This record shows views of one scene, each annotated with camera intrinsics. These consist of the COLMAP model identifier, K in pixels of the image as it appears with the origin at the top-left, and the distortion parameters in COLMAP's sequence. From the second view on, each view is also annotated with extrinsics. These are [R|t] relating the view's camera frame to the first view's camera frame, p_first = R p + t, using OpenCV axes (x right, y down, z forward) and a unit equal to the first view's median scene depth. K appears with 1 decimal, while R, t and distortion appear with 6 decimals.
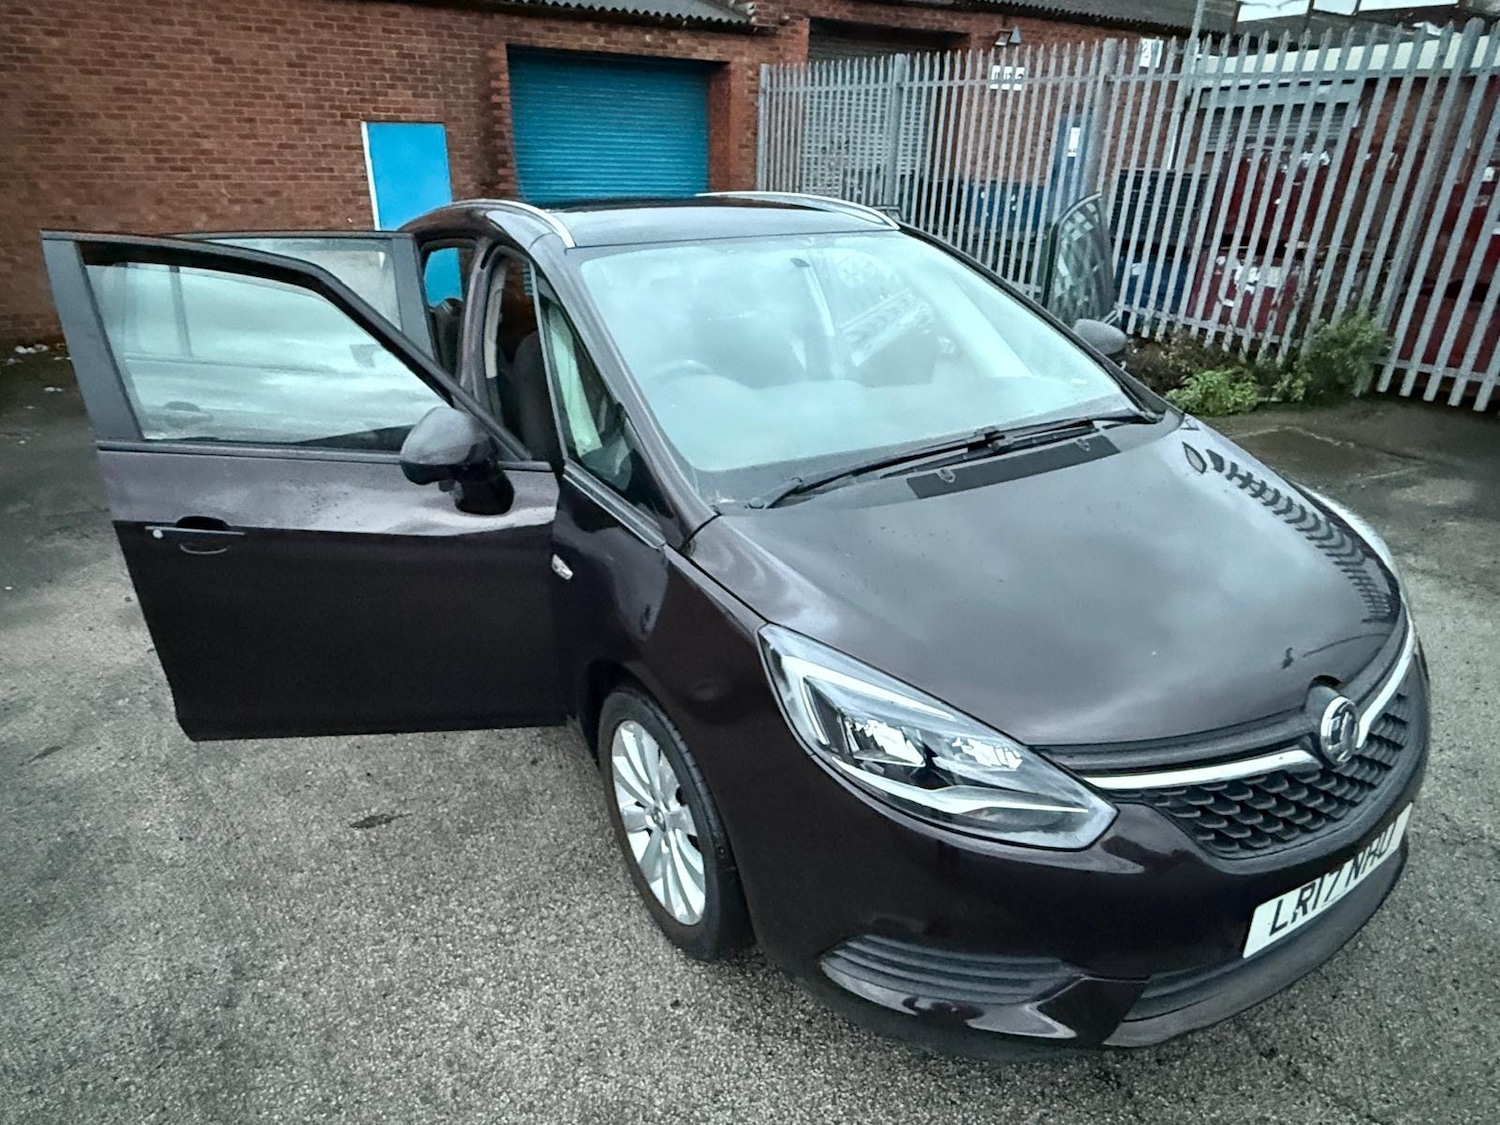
lens RADIAL K [[844.5, 0, 714.1], [0, 844.5, 559.0], [0, 0, 1]] dist [0.001180, 0.000108]
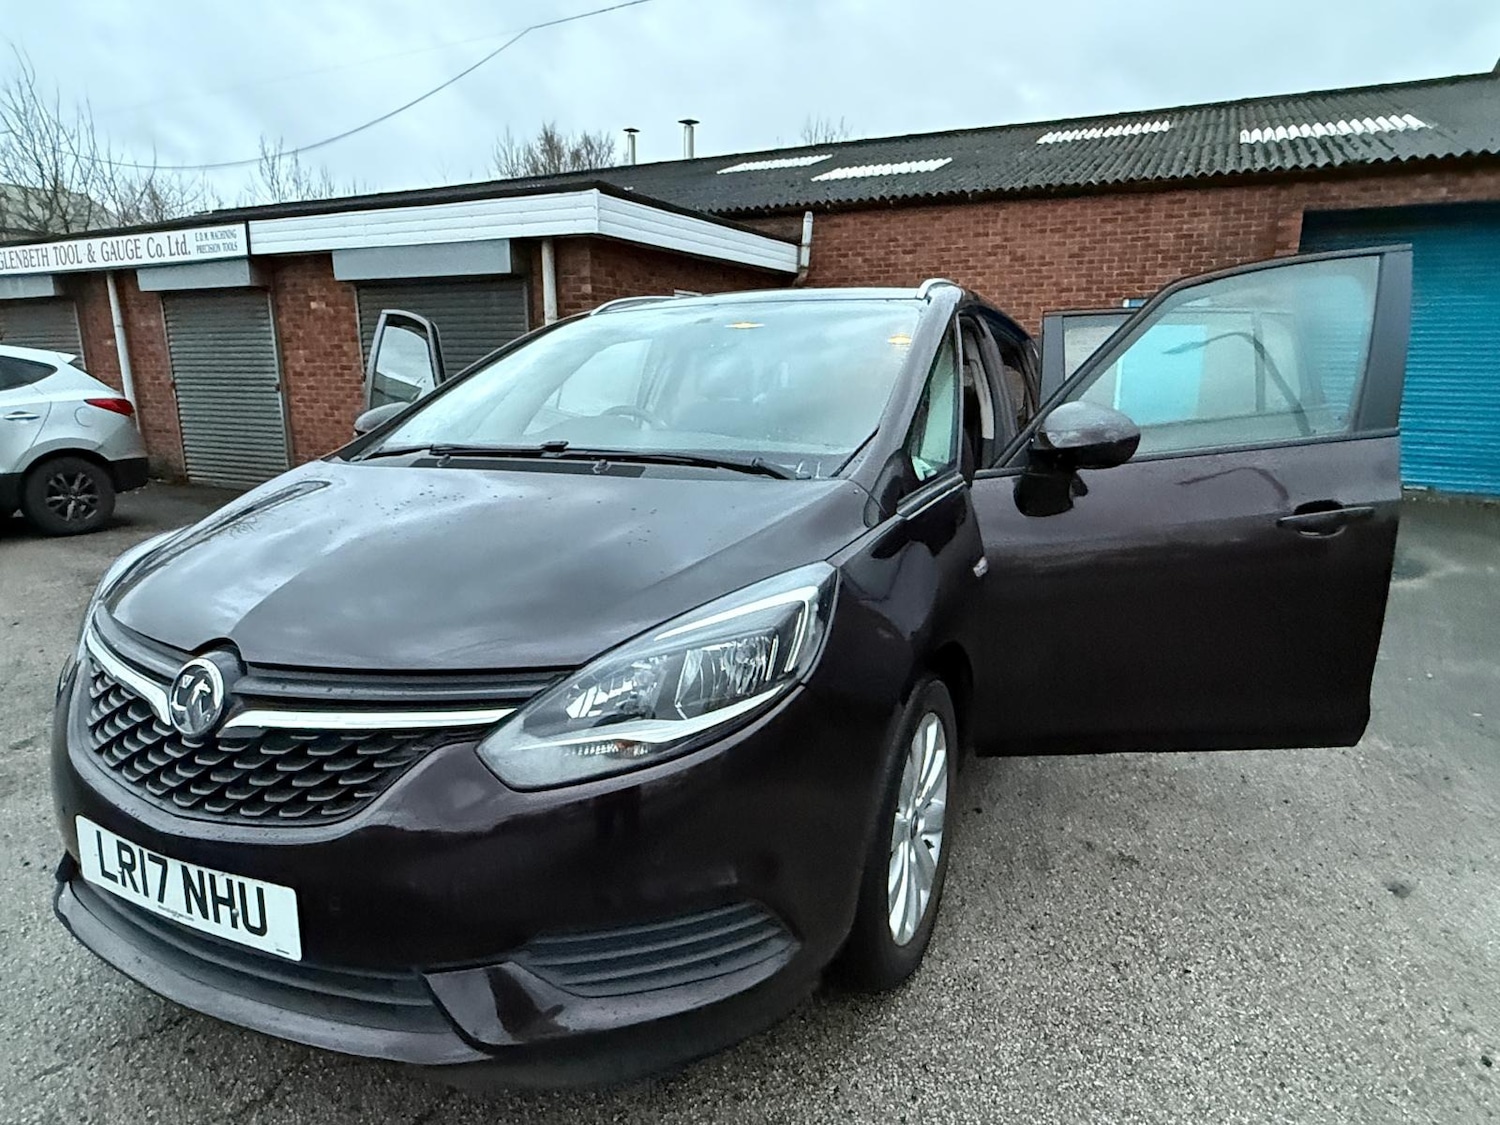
lens RADIAL K [[847.1, 0, 763.5], [0, 847.1, 565.6], [0, 0, 1]] dist [0.000876, -0.000097]
pose [[0.591762, 0.177609, -0.786304, 1.043446], [-0.332446, 0.942383, -0.037331, -0.051934], [0.734369, 0.283494, 0.616711, 0.506685]]
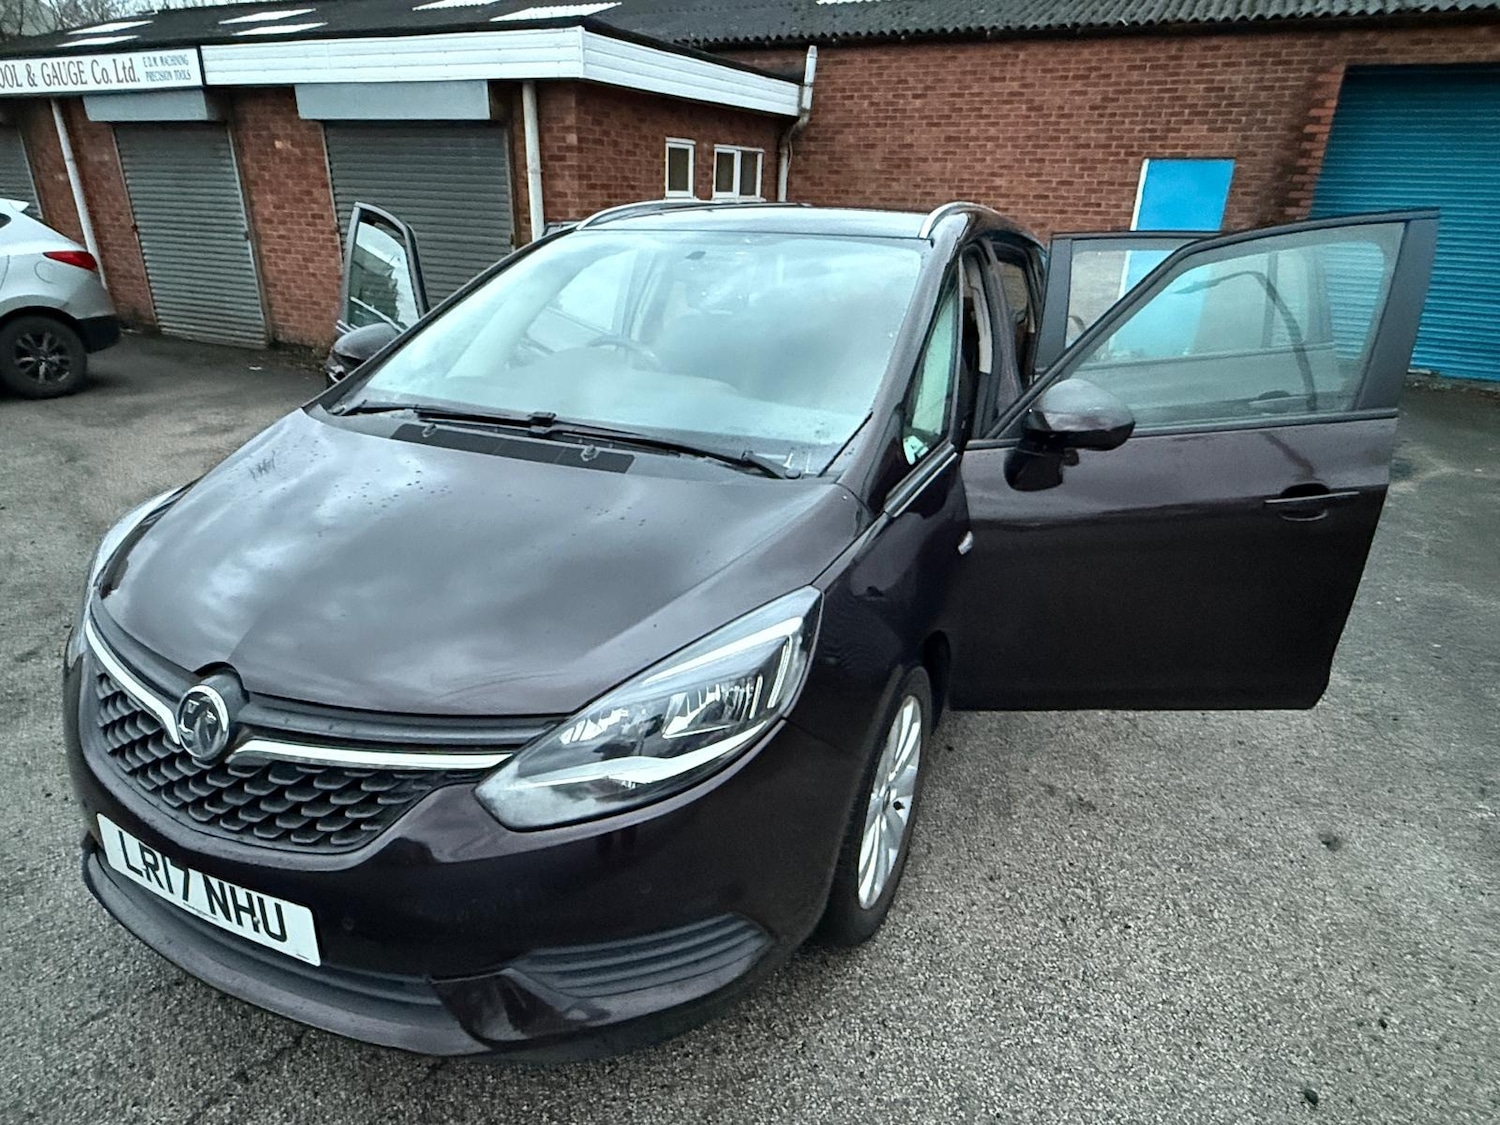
lens RADIAL K [[846.4, 0, 761.0], [0, 846.4, 559.3], [0, 0, 1]] dist [0.002562, -0.000761]
pose [[0.592713, 0.321485, -0.738470, 1.021712], [-0.355864, 0.927063, 0.117962, -0.167329], [0.722531, 0.192878, 0.663888, 0.472828]]
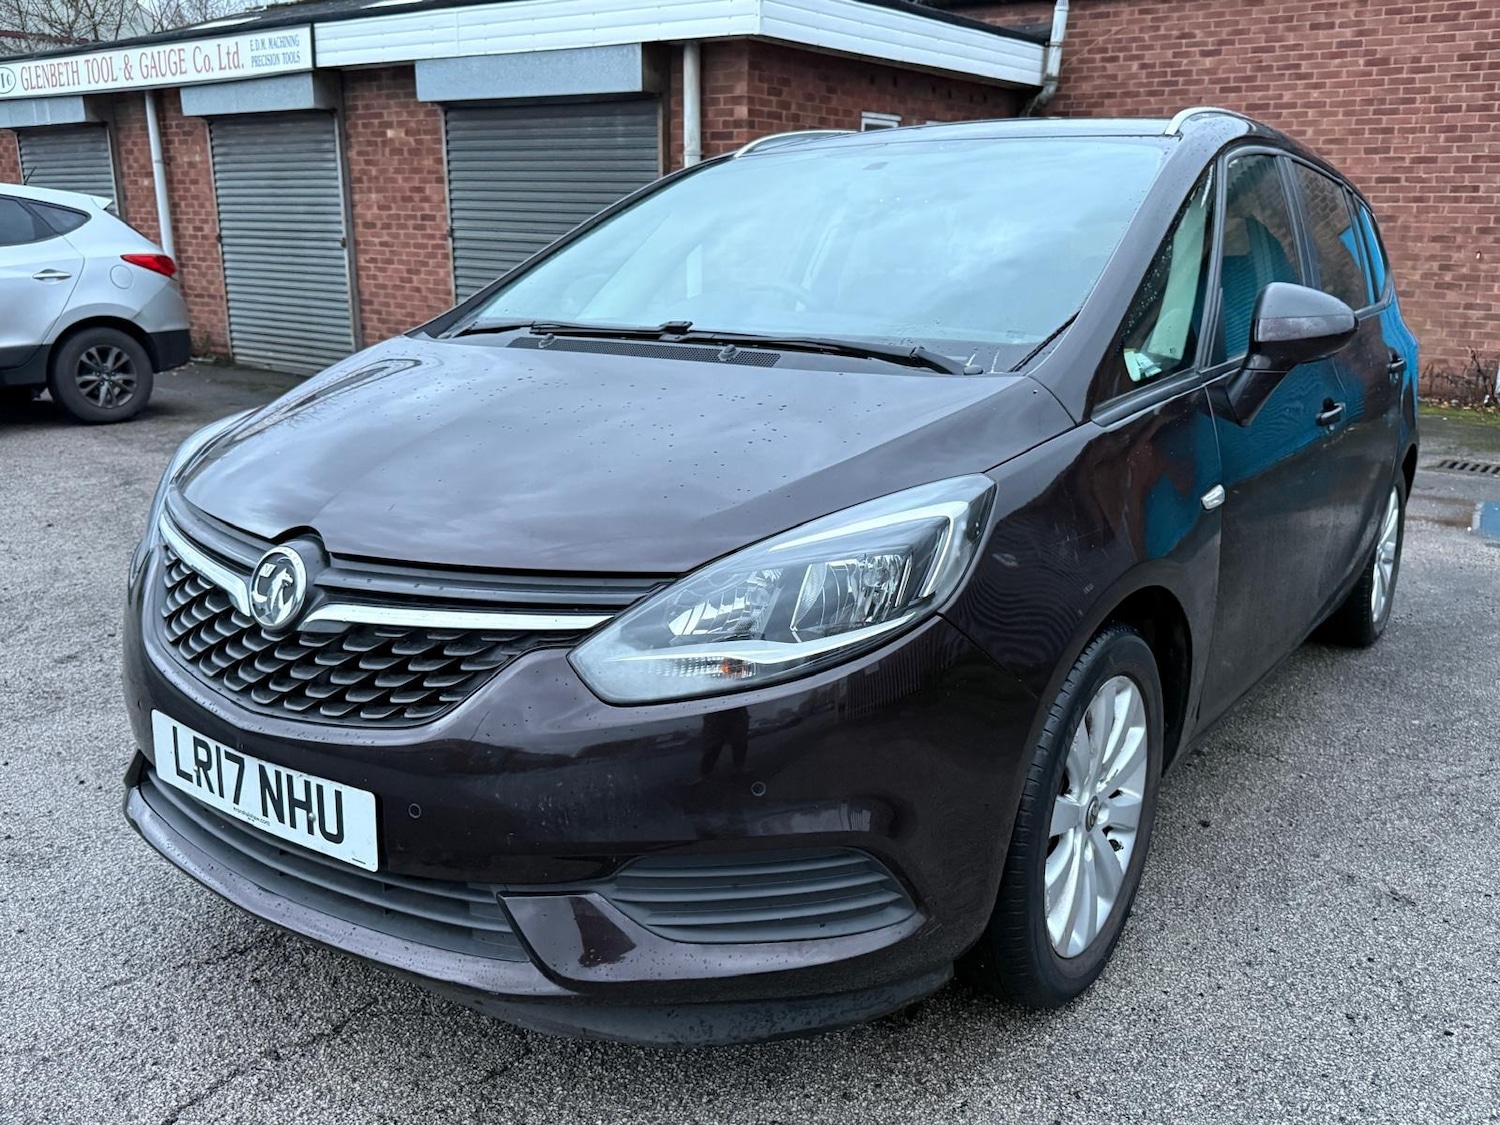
lens RADIAL K [[1191.5, 0, 794.2], [0, 1191.5, 564.0], [0, 0, 1]] dist [0.007015, -0.012693]
pose [[0.456533, 0.245351, -0.855208, 1.149847], [-0.376807, 0.924081, 0.063960, -0.044892], [0.805974, 0.293049, 0.514323, 0.479843]]
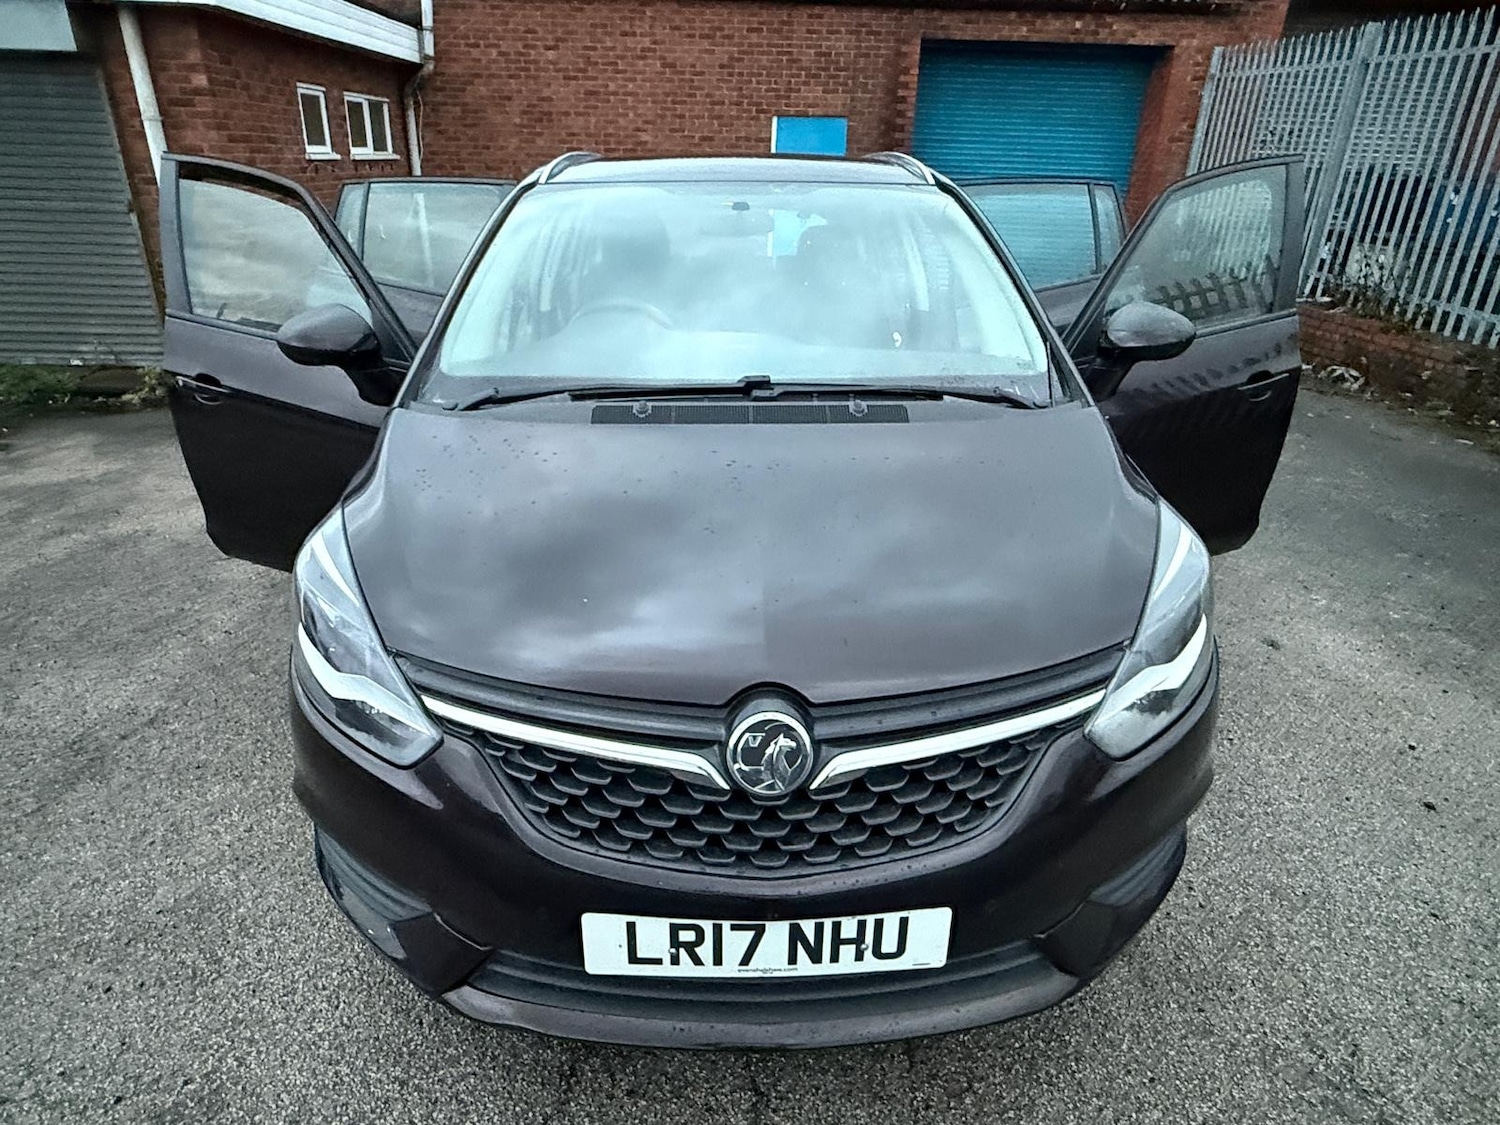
lens RADIAL K [[844.6, 0, 744.1], [0, 844.6, 549.8], [0, 0, 1]] dist [0.000490, 0.000954]
pose [[0.883005, 0.202207, -0.423572, 0.604364], [-0.208069, 0.977560, 0.032920, -0.001444], [0.420724, 0.059064, 0.905264, 0.160176]]
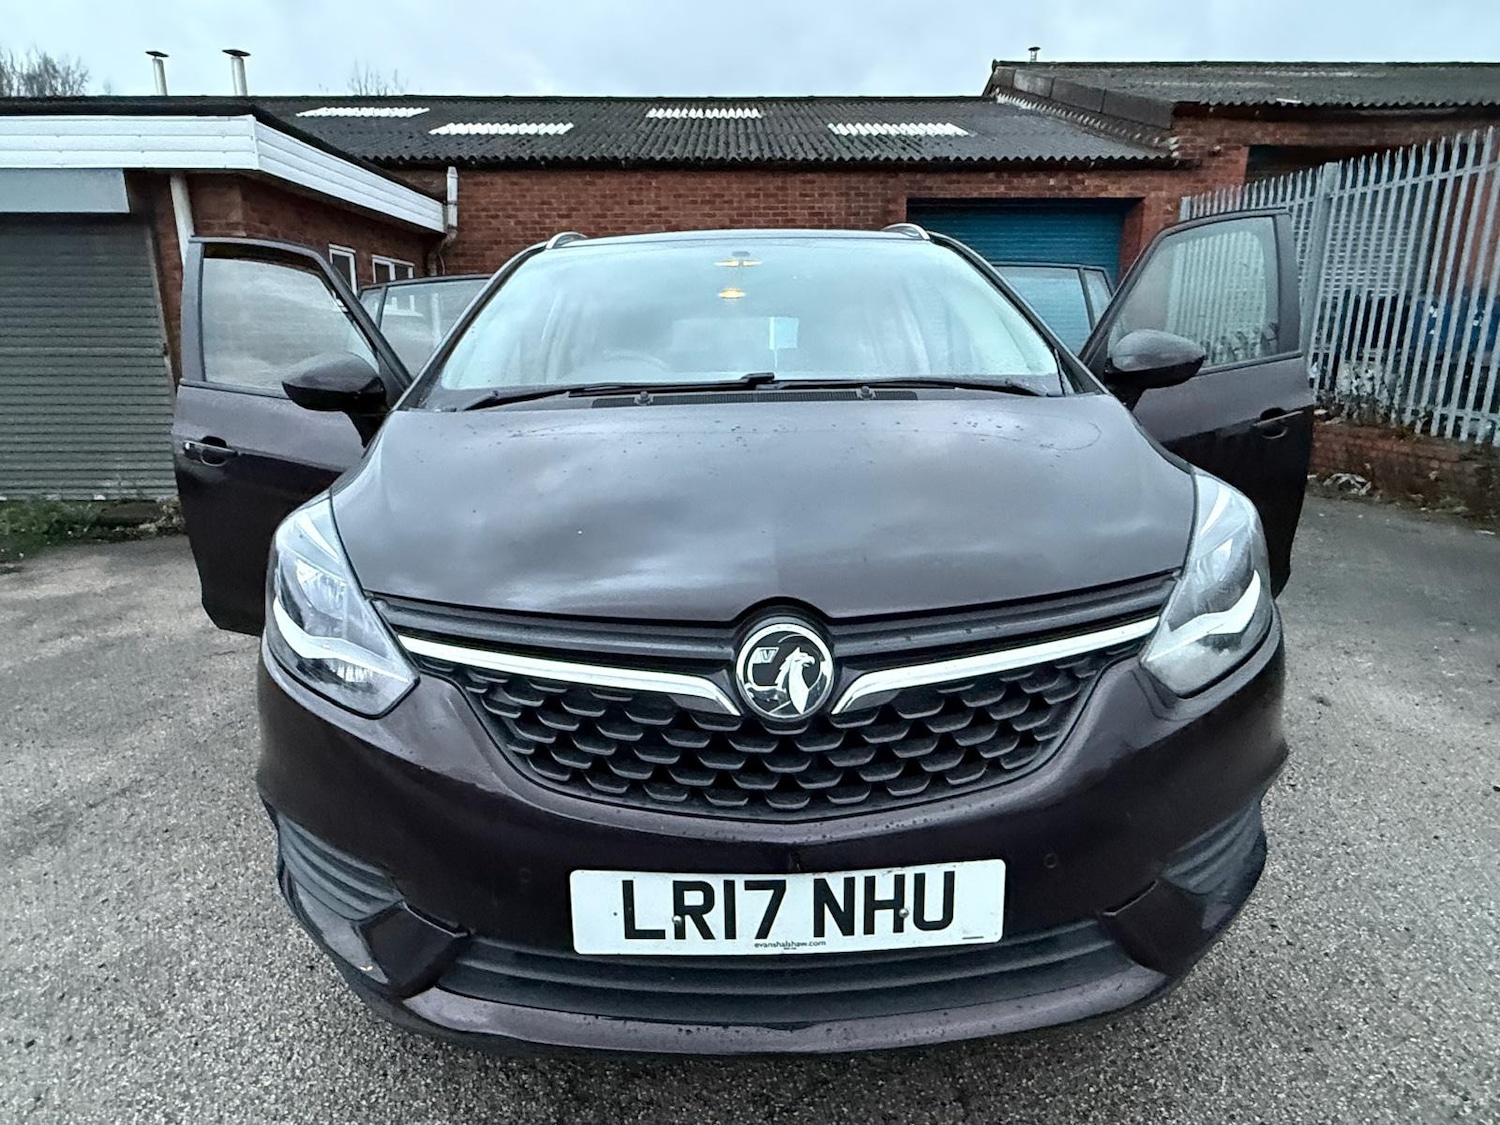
lens RADIAL K [[844.9, 0, 735.1], [0, 844.9, 557.6], [0, 0, 1]] dist [0.002113, -0.001082]
pose [[0.877427, 0.107659, -0.467473, 0.607195], [-0.188056, 0.973685, -0.128734, 0.124151], [0.441312, 0.200866, 0.874584, 0.213213]]
